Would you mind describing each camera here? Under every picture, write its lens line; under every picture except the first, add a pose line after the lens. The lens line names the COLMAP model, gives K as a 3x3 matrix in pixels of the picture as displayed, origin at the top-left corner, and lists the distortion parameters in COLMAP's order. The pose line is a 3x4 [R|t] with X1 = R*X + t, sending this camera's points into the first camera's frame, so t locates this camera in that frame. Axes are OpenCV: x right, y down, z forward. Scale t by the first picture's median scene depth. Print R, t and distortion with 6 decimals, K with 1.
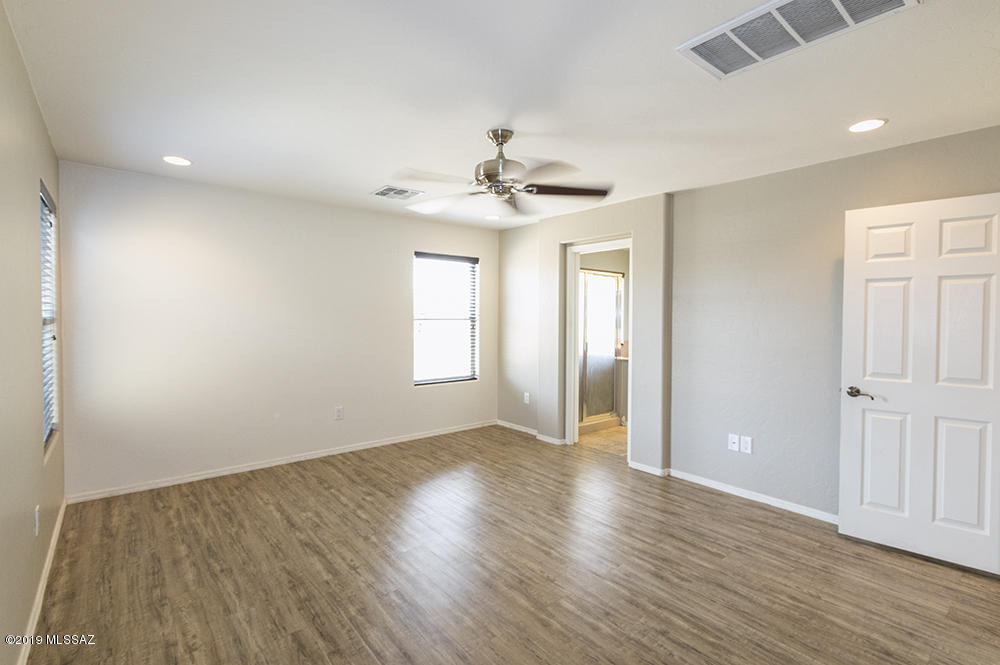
lens RADIAL K [[456.4, 0, 494.8], [0, 456.4, 325.1], [0, 0, 1]] dist [0.002016, -0.001083]
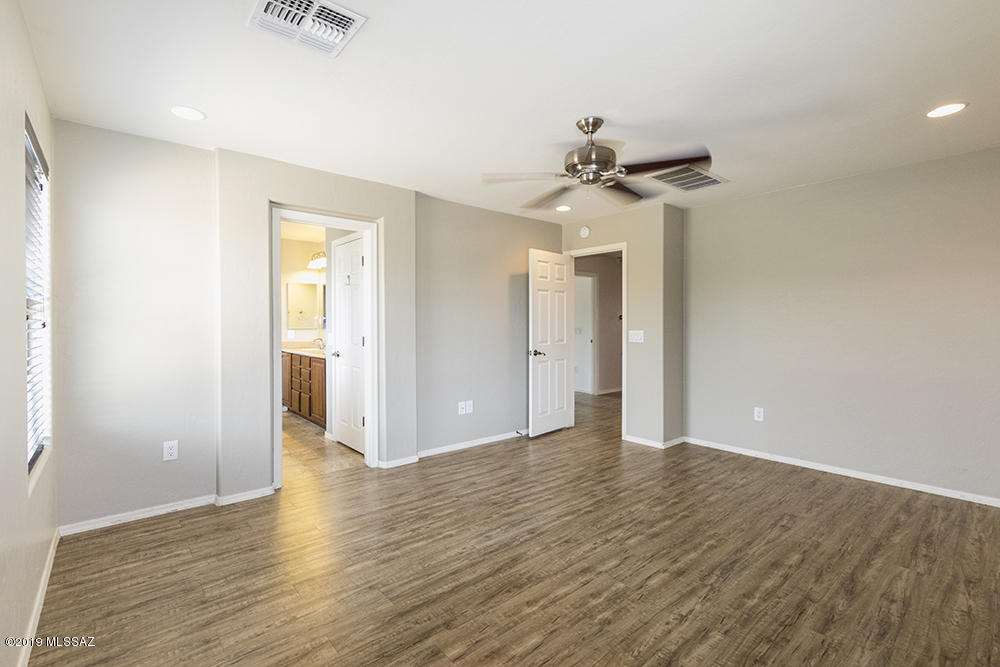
lens RADIAL K [[451.7, 0, 497.8], [0, 451.7, 326.7], [0, 0, 1]] dist [0.007479, -0.003050]
pose [[-0.011574, -0.015121, 0.999819, -0.931656], [0.022552, 0.999627, 0.015379, 0.014955], [-0.999679, 0.022725, -0.011229, 1.142974]]
